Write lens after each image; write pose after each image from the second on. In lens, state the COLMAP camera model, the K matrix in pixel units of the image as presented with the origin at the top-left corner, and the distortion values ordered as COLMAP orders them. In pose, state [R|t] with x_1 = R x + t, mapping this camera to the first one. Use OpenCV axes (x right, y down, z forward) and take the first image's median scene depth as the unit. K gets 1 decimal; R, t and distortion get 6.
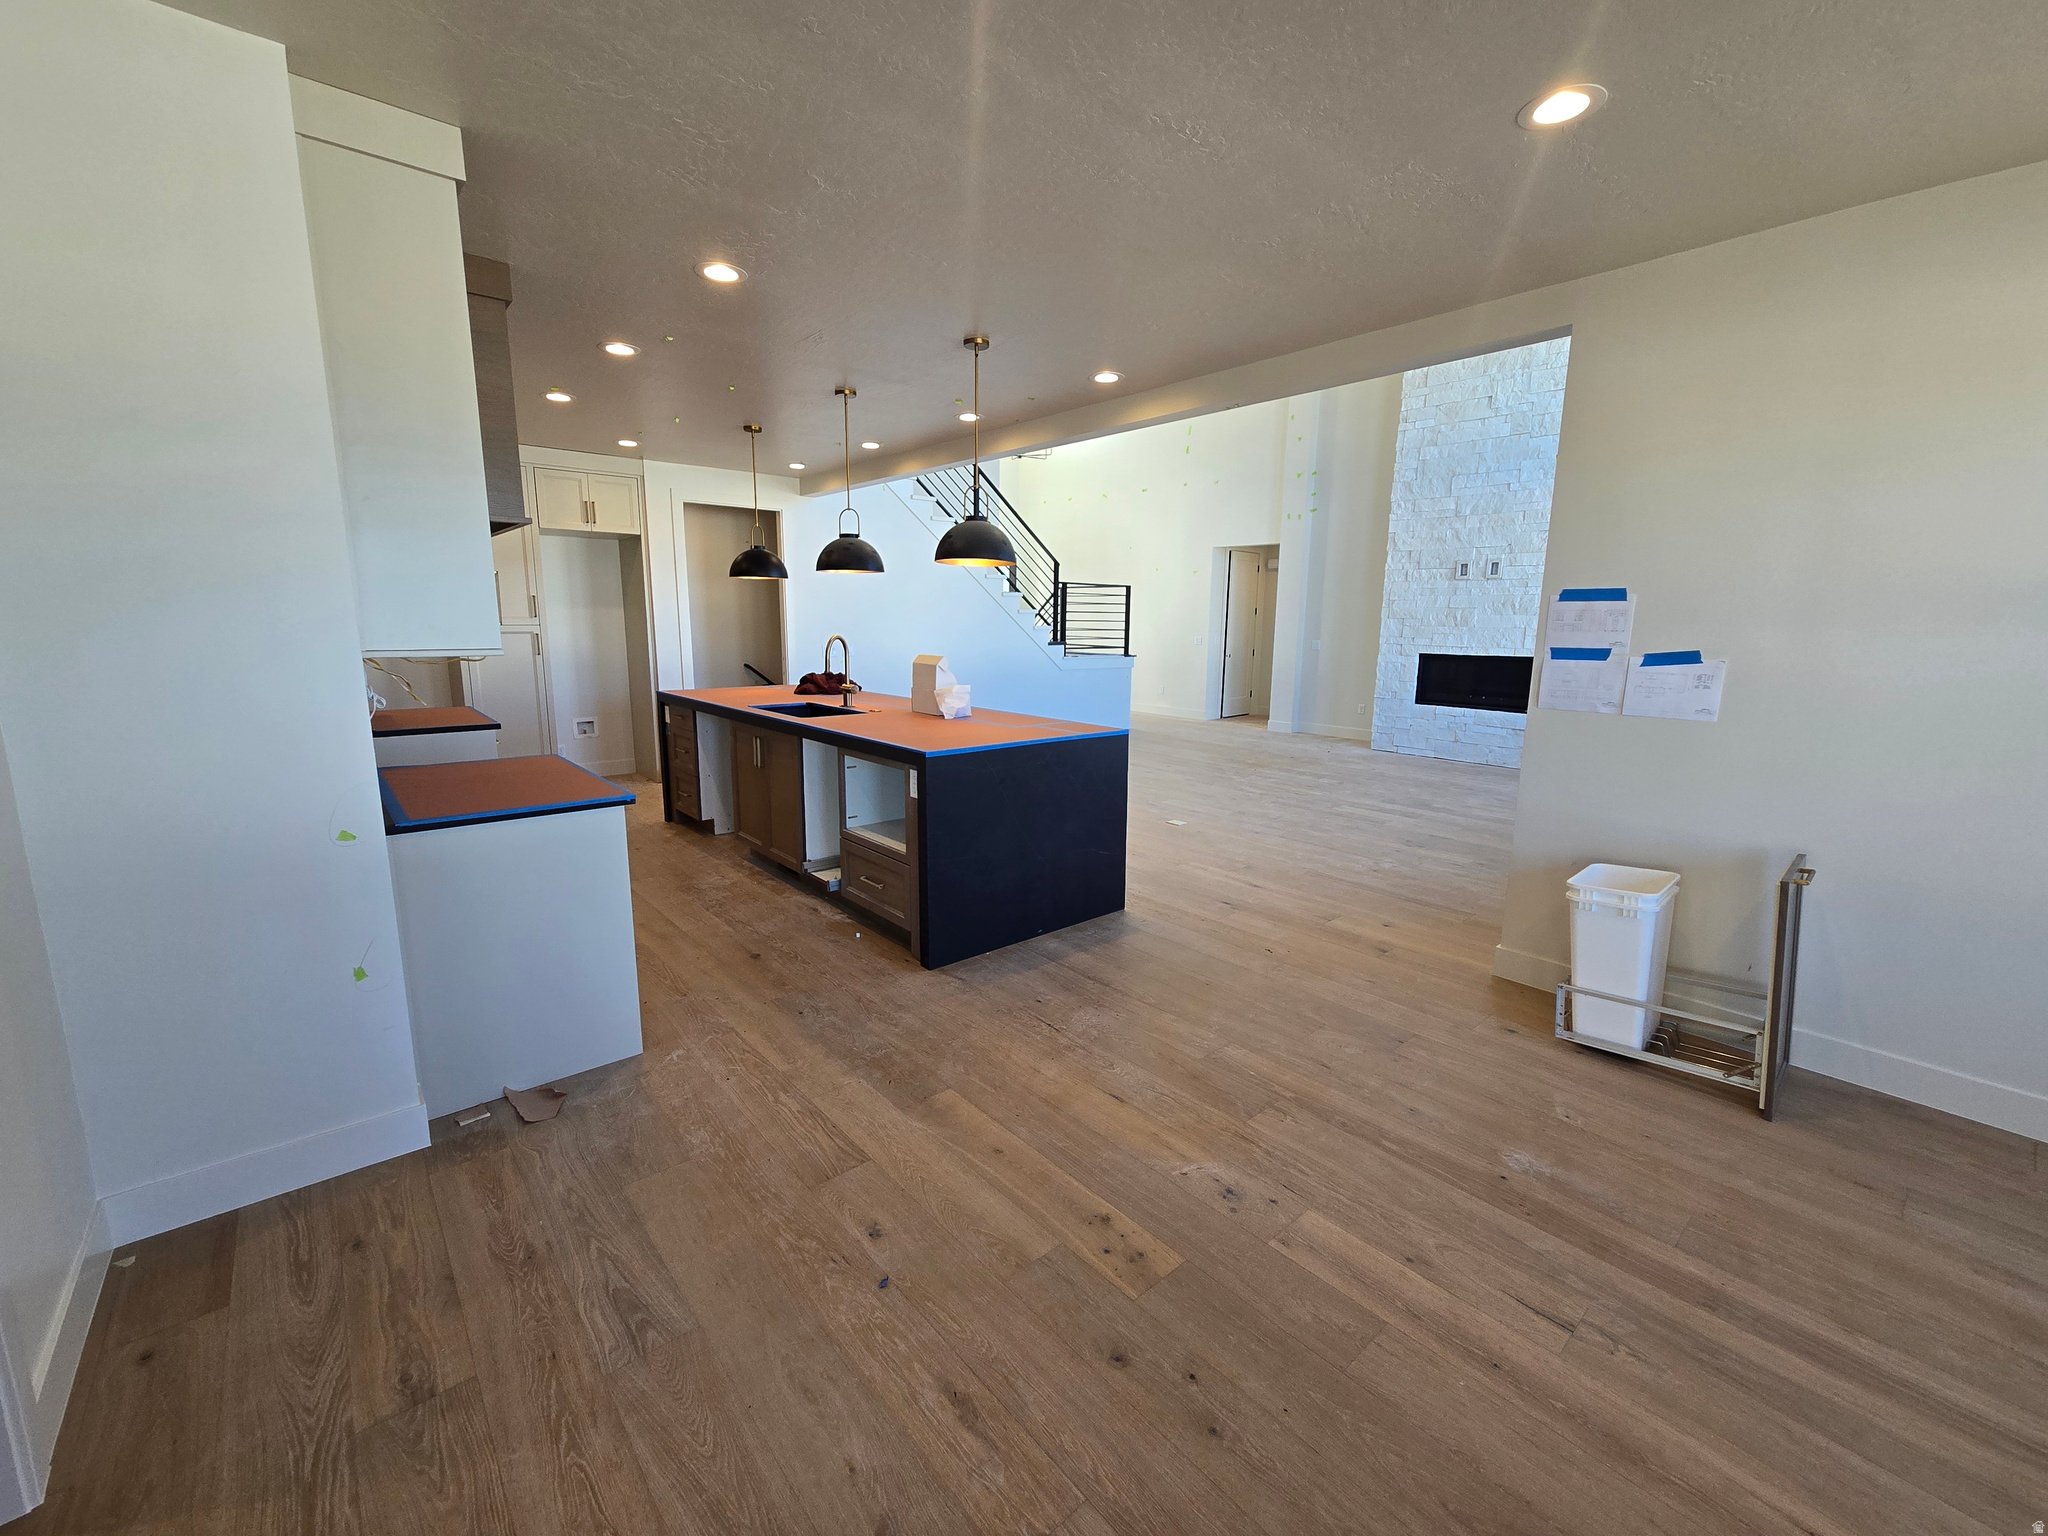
lens RADIAL K [[838.5, 0, 1024.8], [0, 838.5, 769.6], [0, 0, 1]] dist [0.001598, 0.000060]
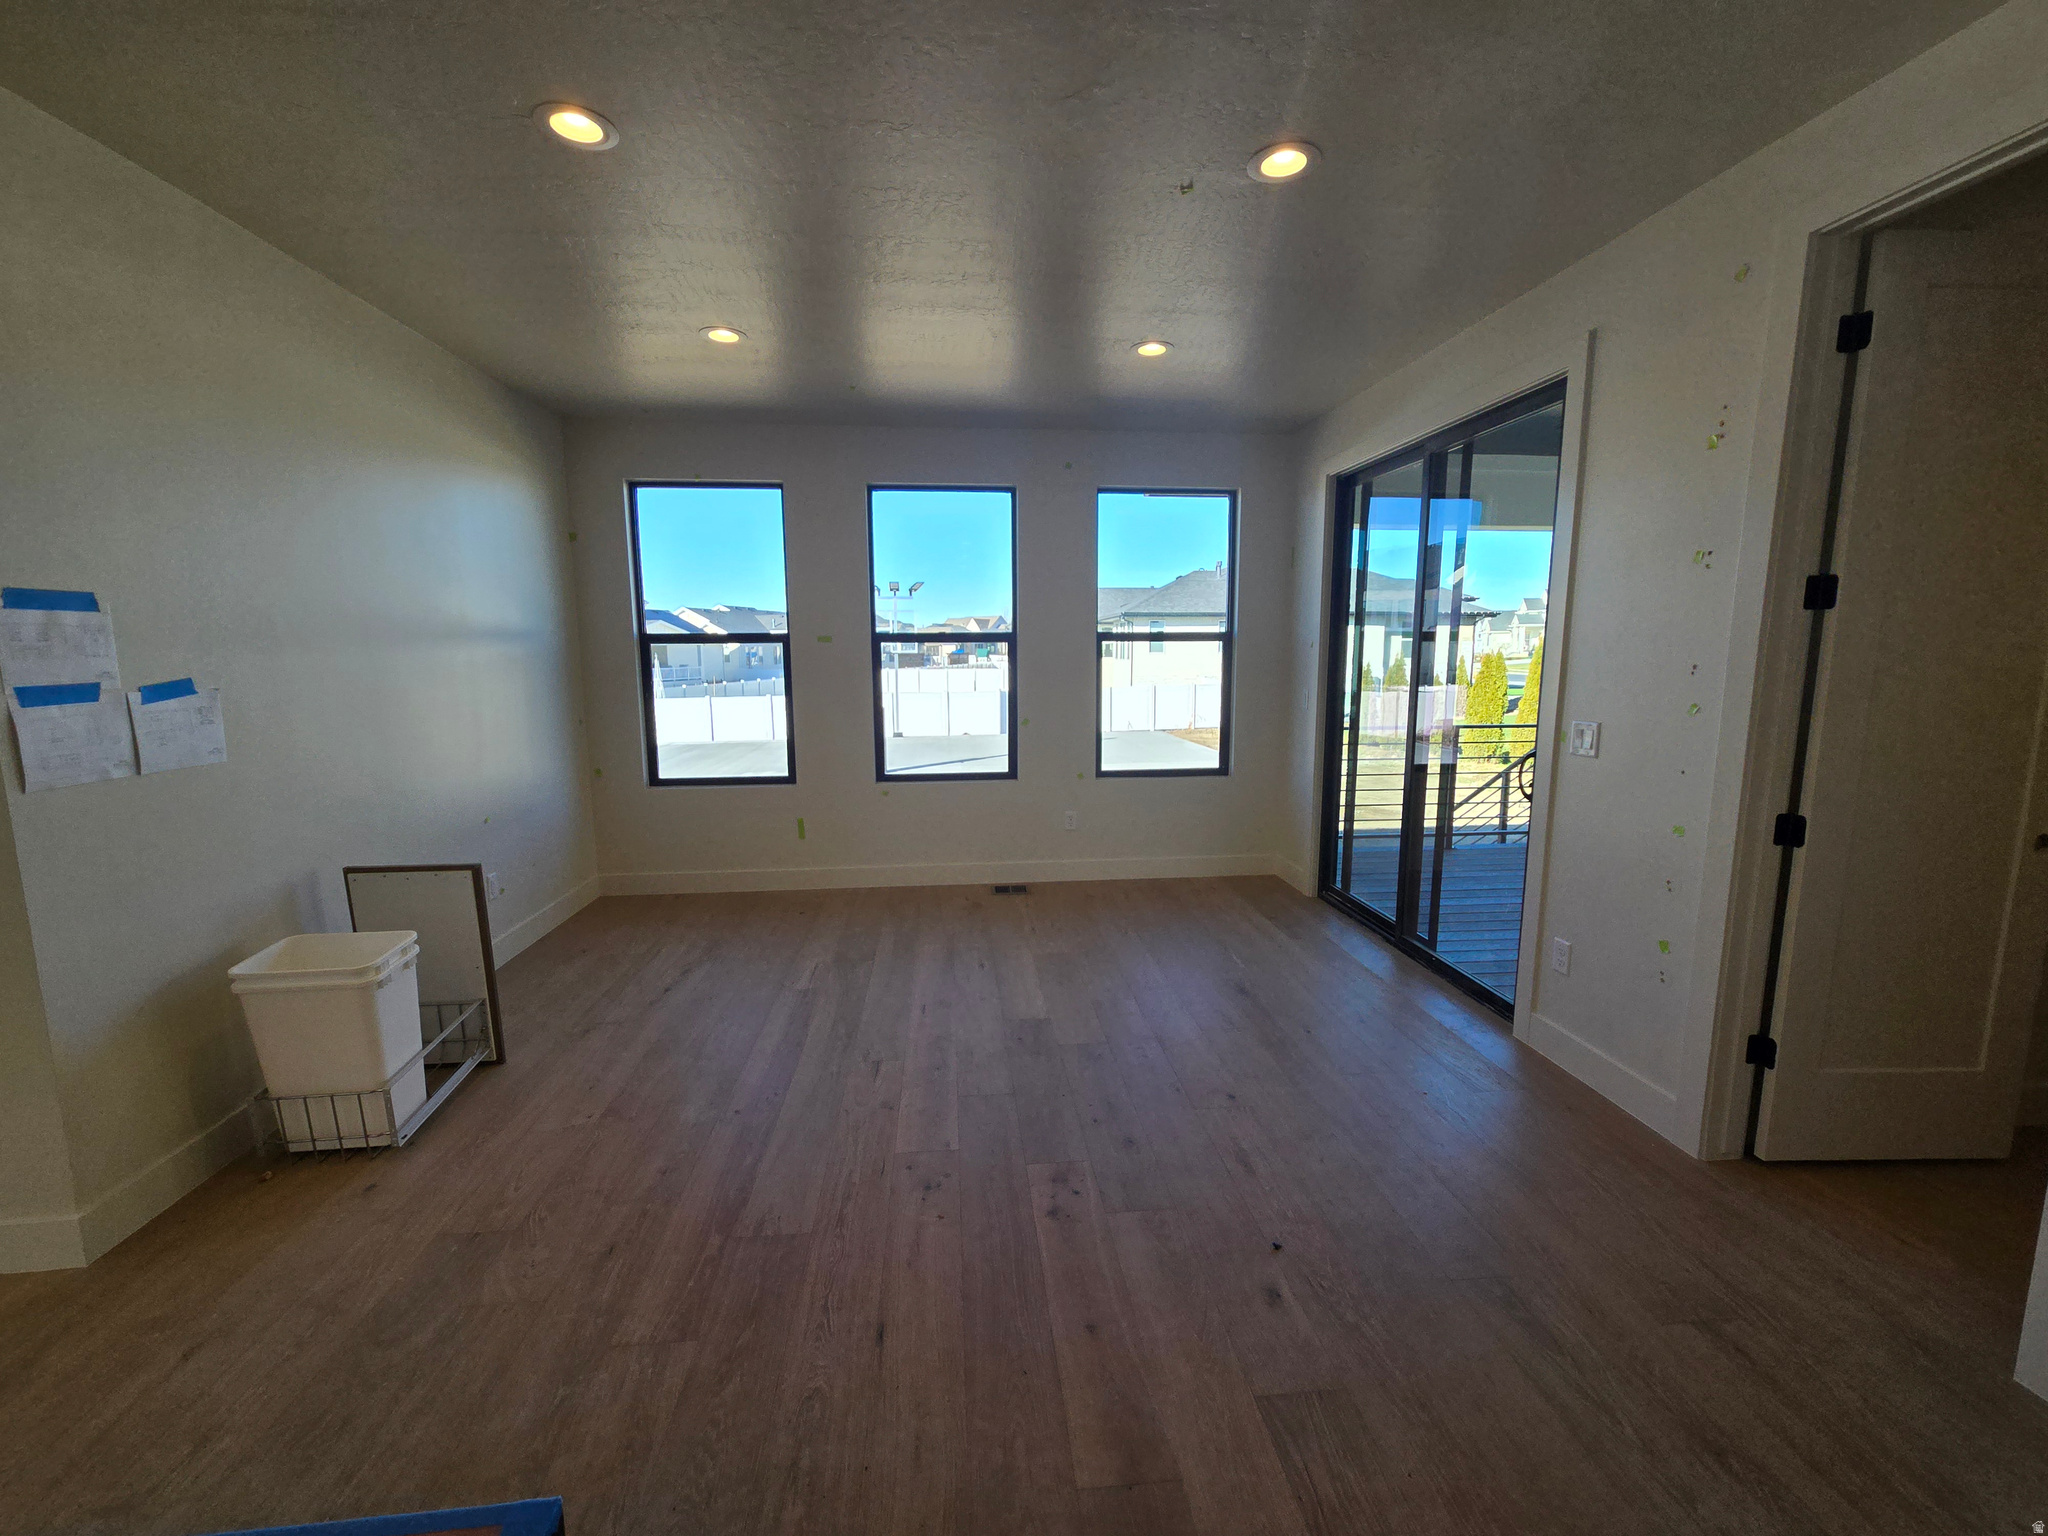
lens RADIAL K [[838.5, 0, 1025.8], [0, 838.5, 768.1], [0, 0, 1]] dist [0.001598, 0.000060]
pose [[-0.812758, -0.089256, 0.575723, -0.267852], [0.101546, 0.951366, 0.290847, -0.185961], [-0.573683, 0.294850, -0.764167, 1.035688]]
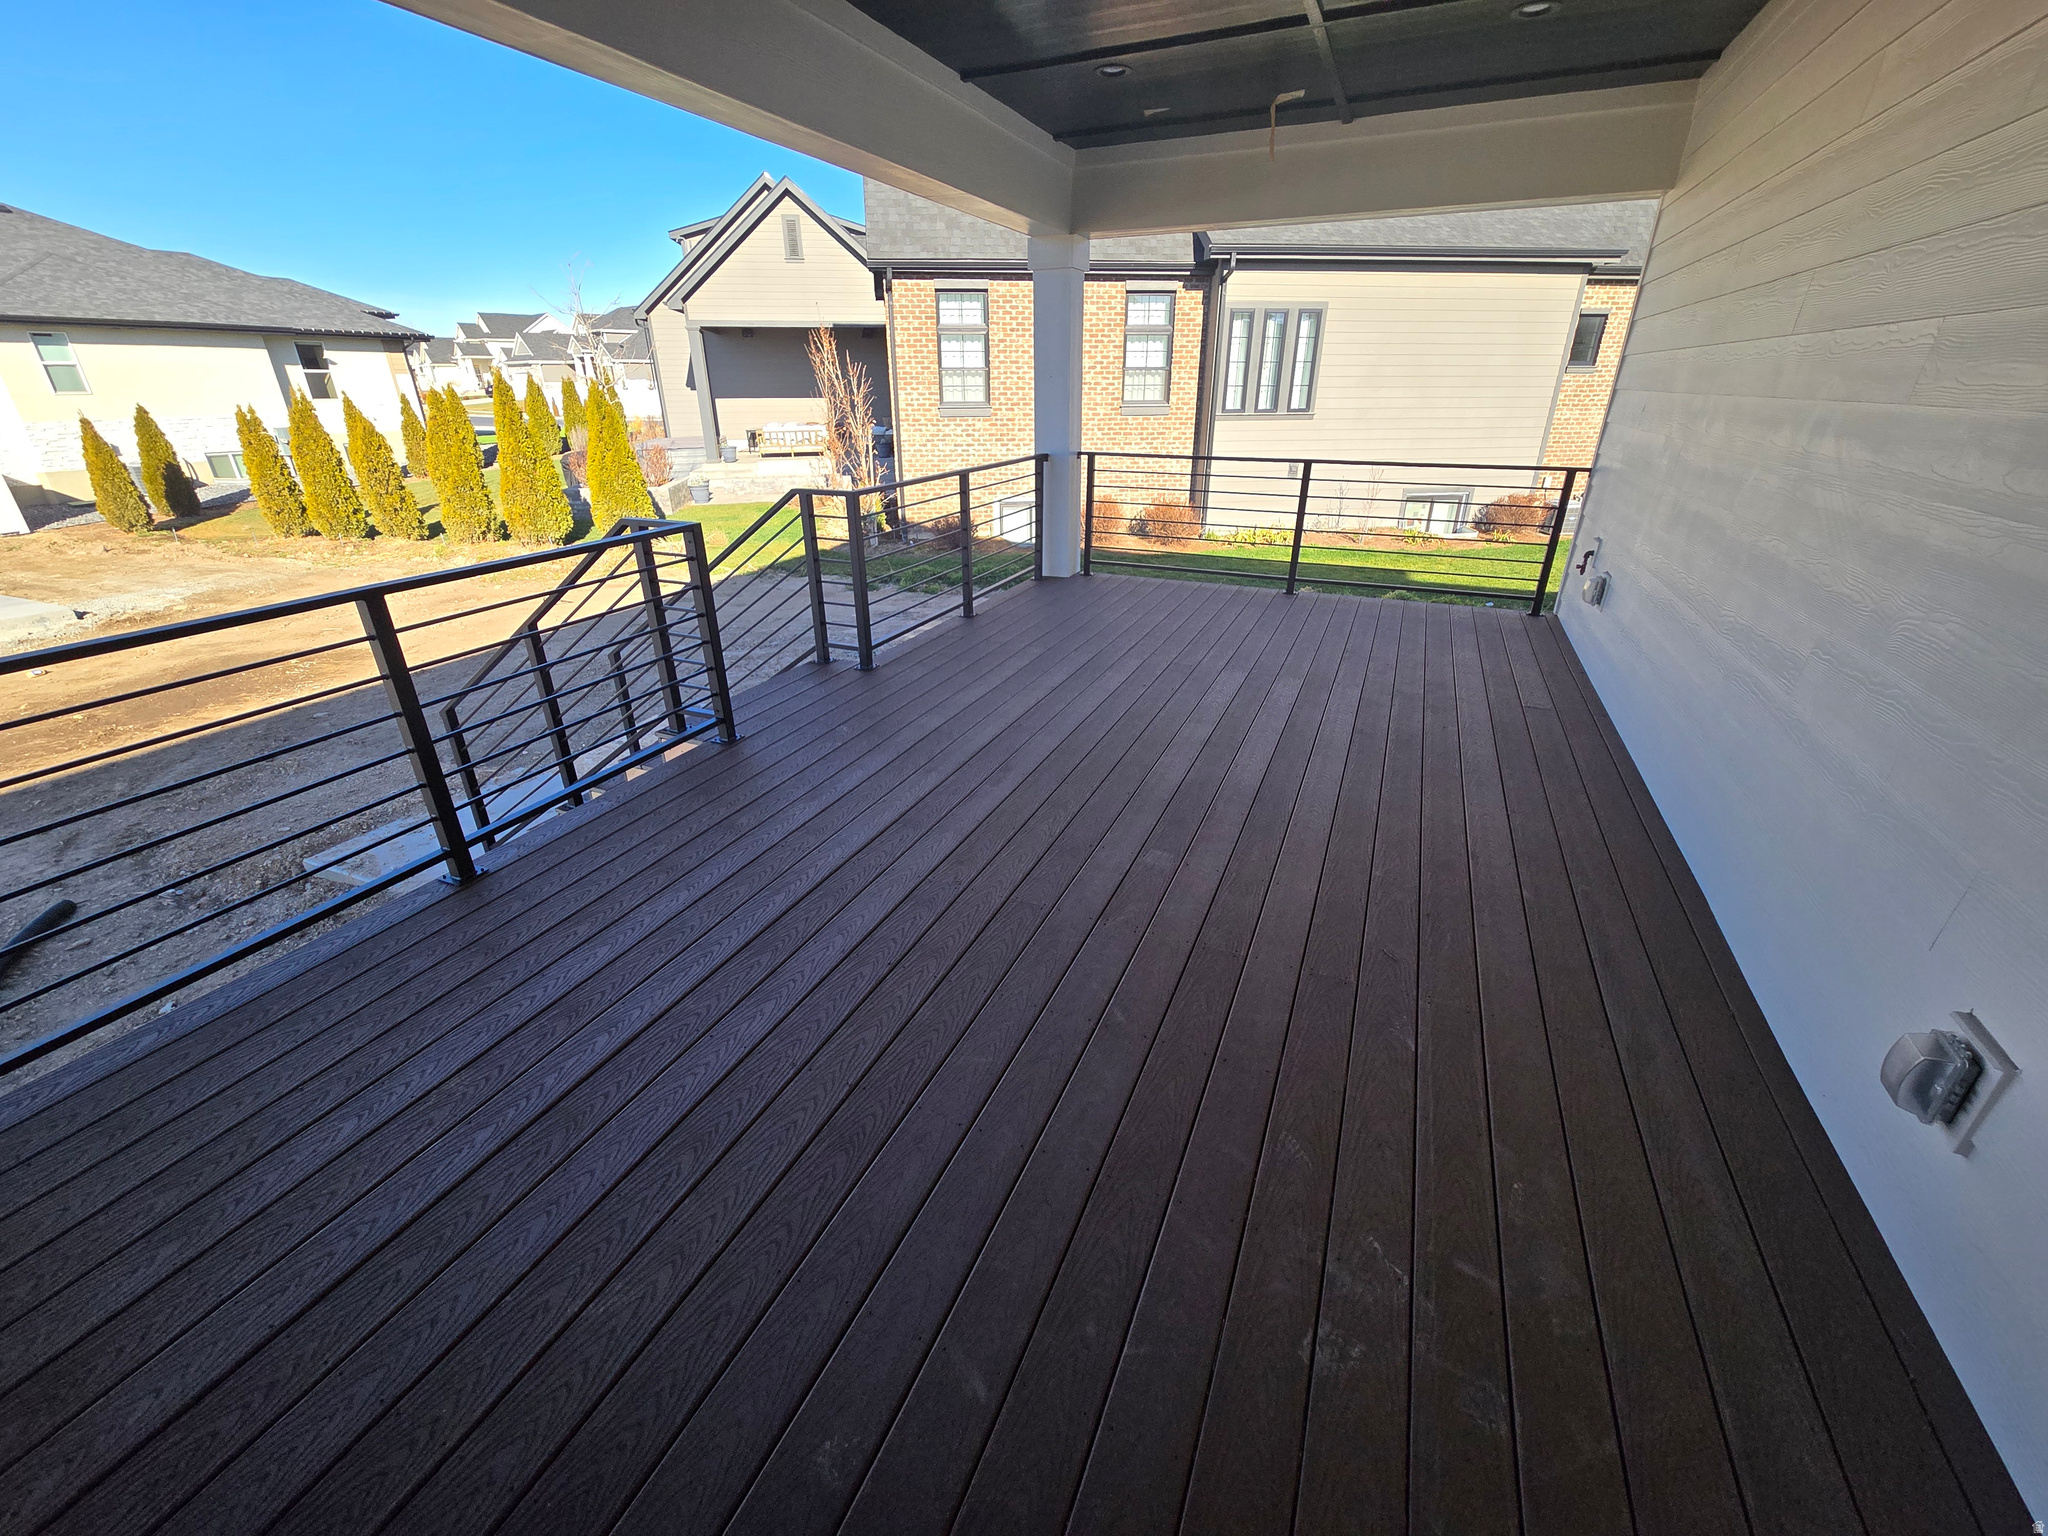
lens RADIAL K [[838.5, 0, 1029.3], [0, 838.5, 766.9], [0, 0, 1]] dist [0.001598, 0.000060]
pose [[-0.901180, 0.173532, -0.397192, -0.264804], [-0.085474, 0.827218, 0.555341, -0.180114], [0.424934, 0.534412, -0.730640, 1.006172]]
